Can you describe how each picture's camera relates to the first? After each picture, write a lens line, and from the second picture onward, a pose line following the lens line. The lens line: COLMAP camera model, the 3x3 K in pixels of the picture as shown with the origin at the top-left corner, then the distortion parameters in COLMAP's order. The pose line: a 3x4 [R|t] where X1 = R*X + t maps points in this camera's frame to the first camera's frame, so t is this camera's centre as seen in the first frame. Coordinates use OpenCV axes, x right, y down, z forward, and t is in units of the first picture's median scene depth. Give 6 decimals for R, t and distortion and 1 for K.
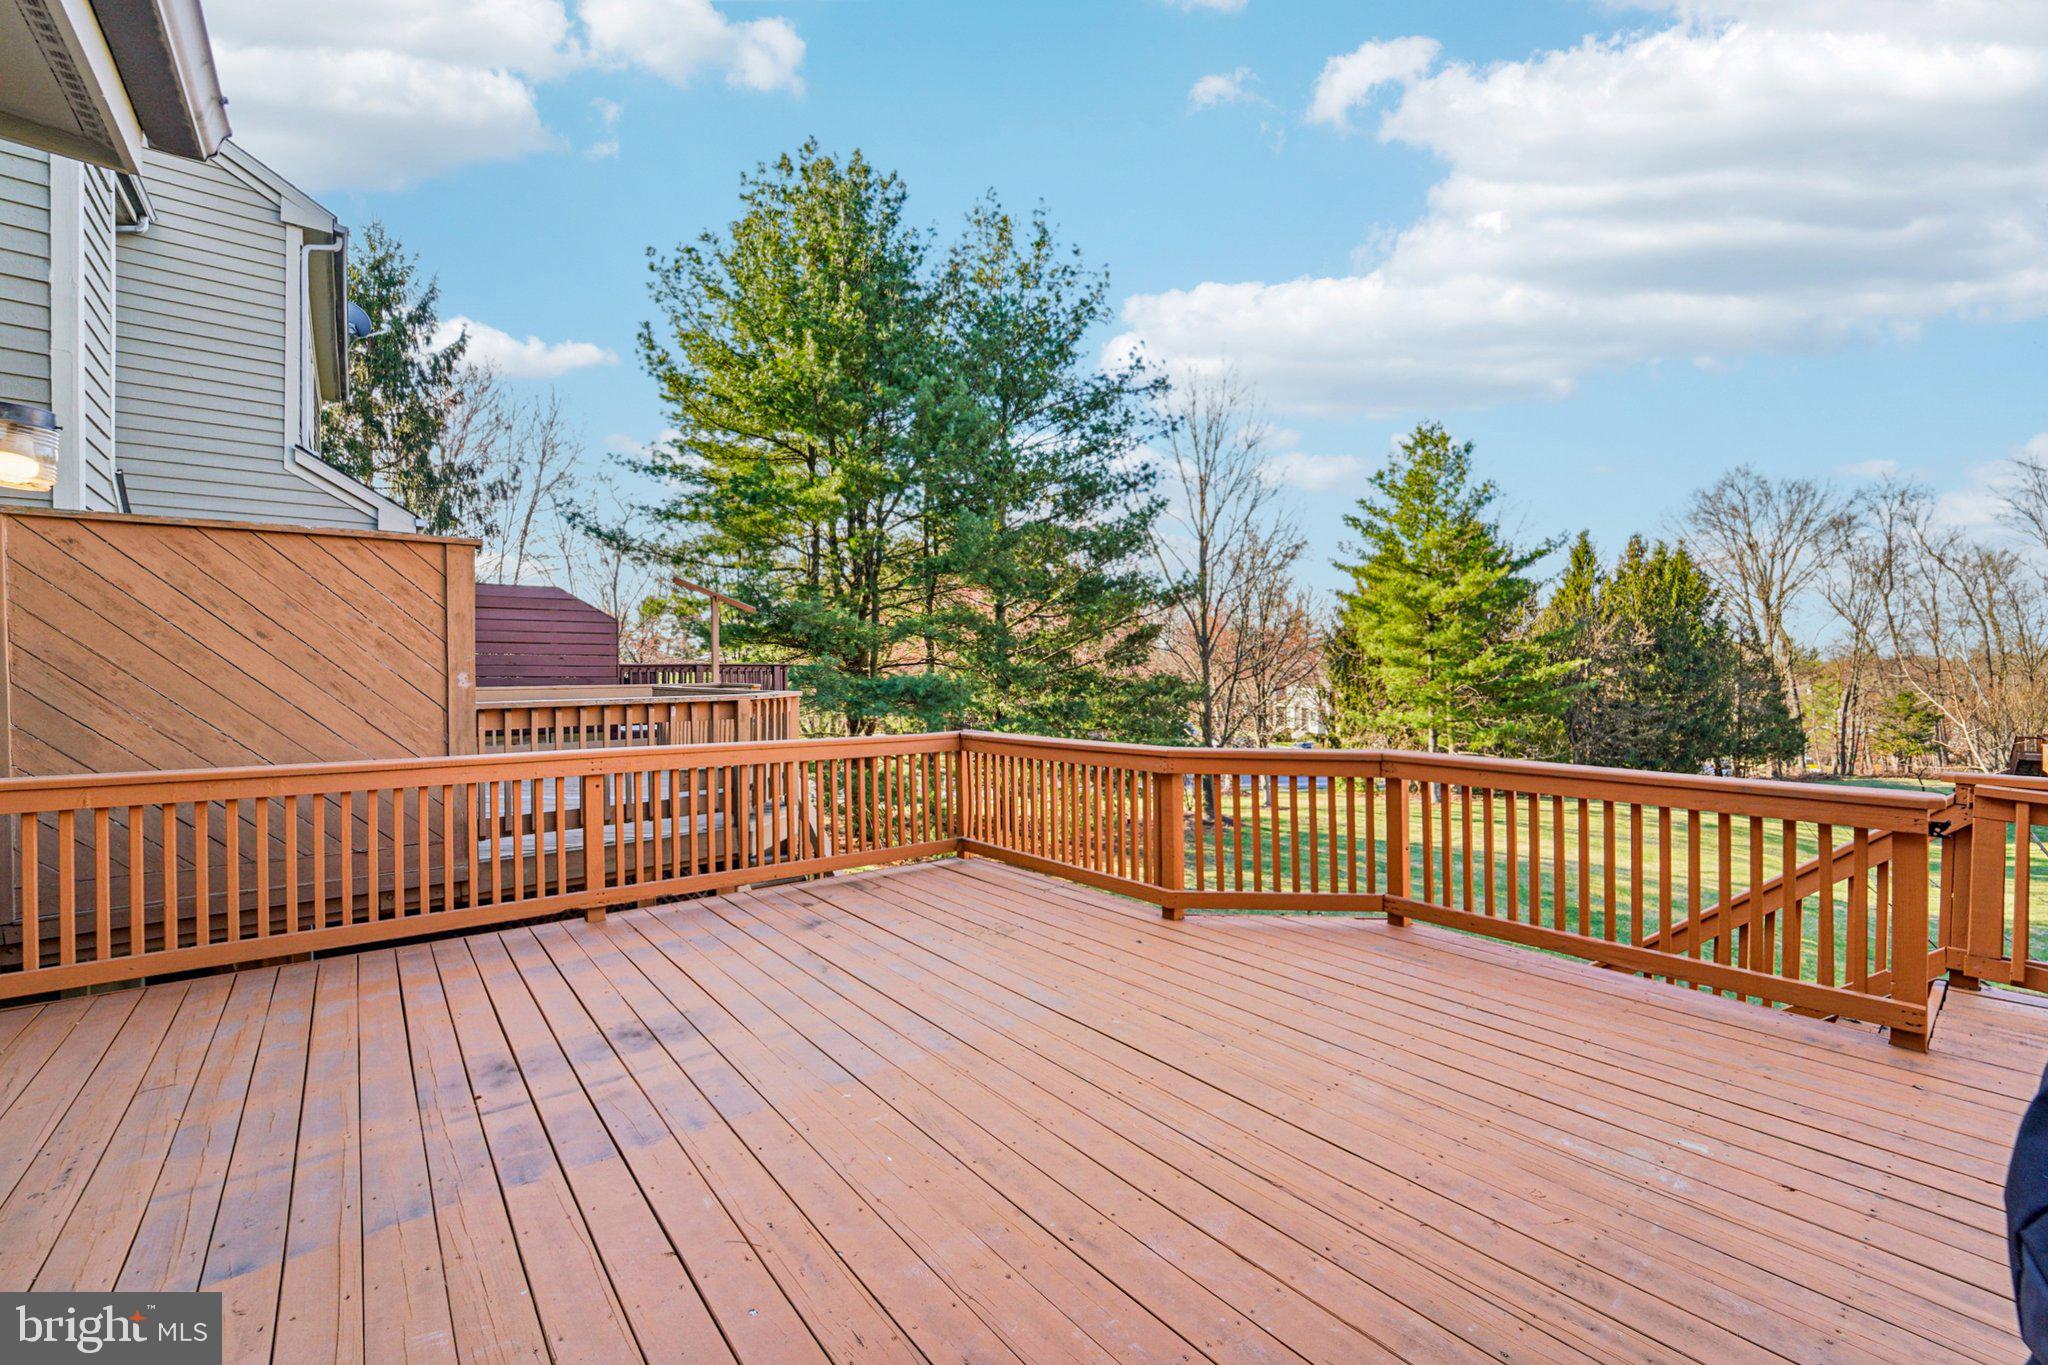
lens RADIAL K [[832.9, 0, 1026.4], [0, 832.9, 679.2], [0, 0, 1]] dist [-0.016900, -0.000178]
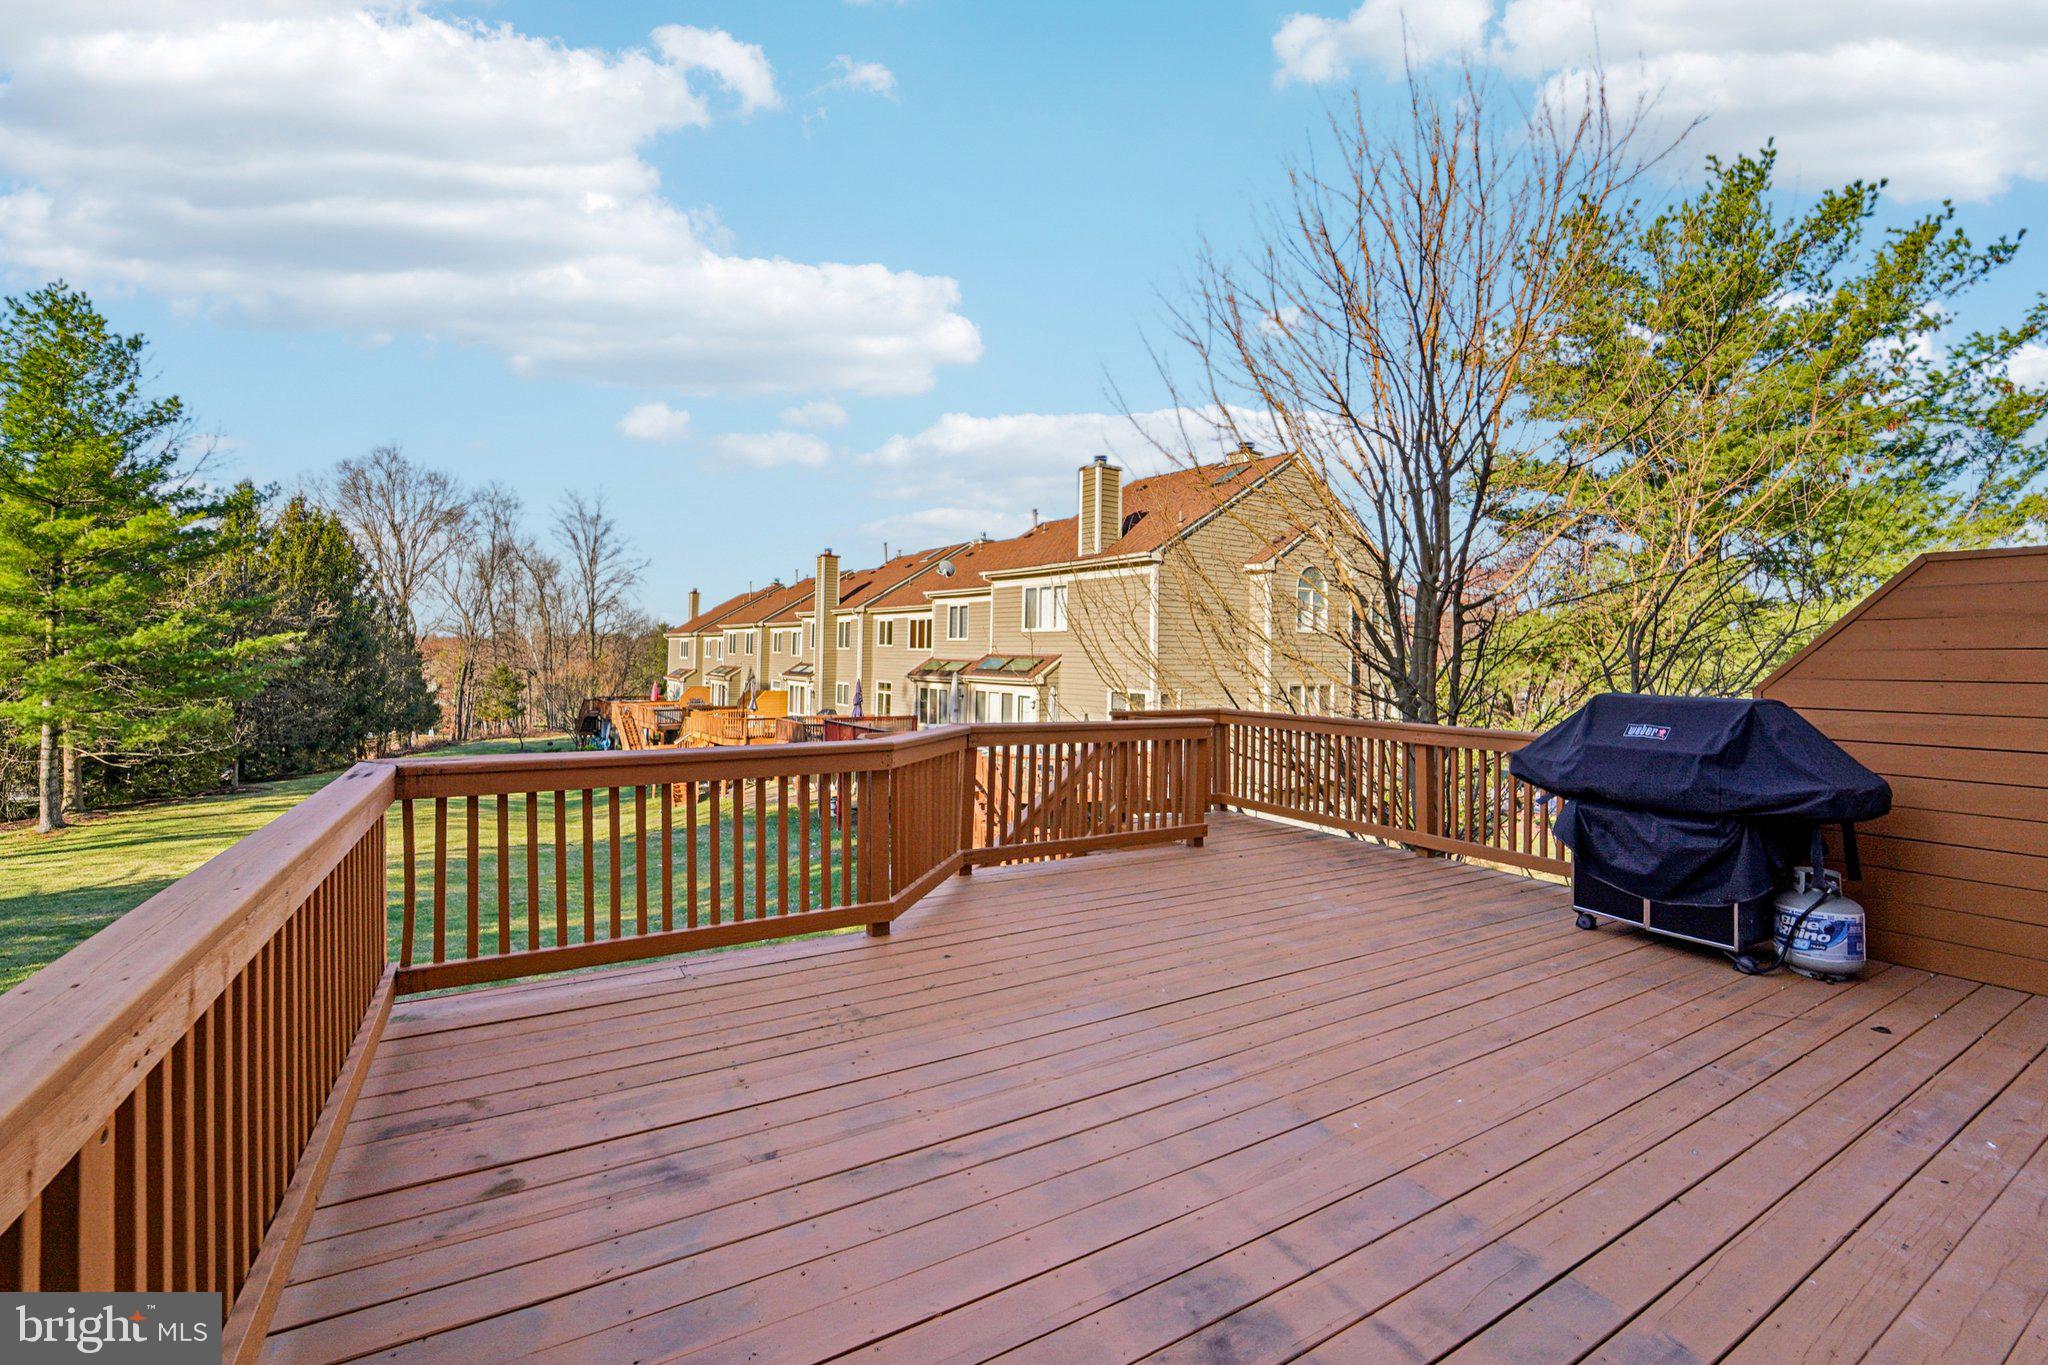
lens RADIAL K [[858.6, 0, 1024.3], [0, 858.6, 636.6], [0, 0, 1]] dist [-0.019756, -0.000253]
pose [[0.151940, 0.027198, 0.988015, -0.699408], [-0.006237, 0.999628, -0.026558, -0.004991], [-0.988370, -0.002127, 0.152053, 0.703581]]
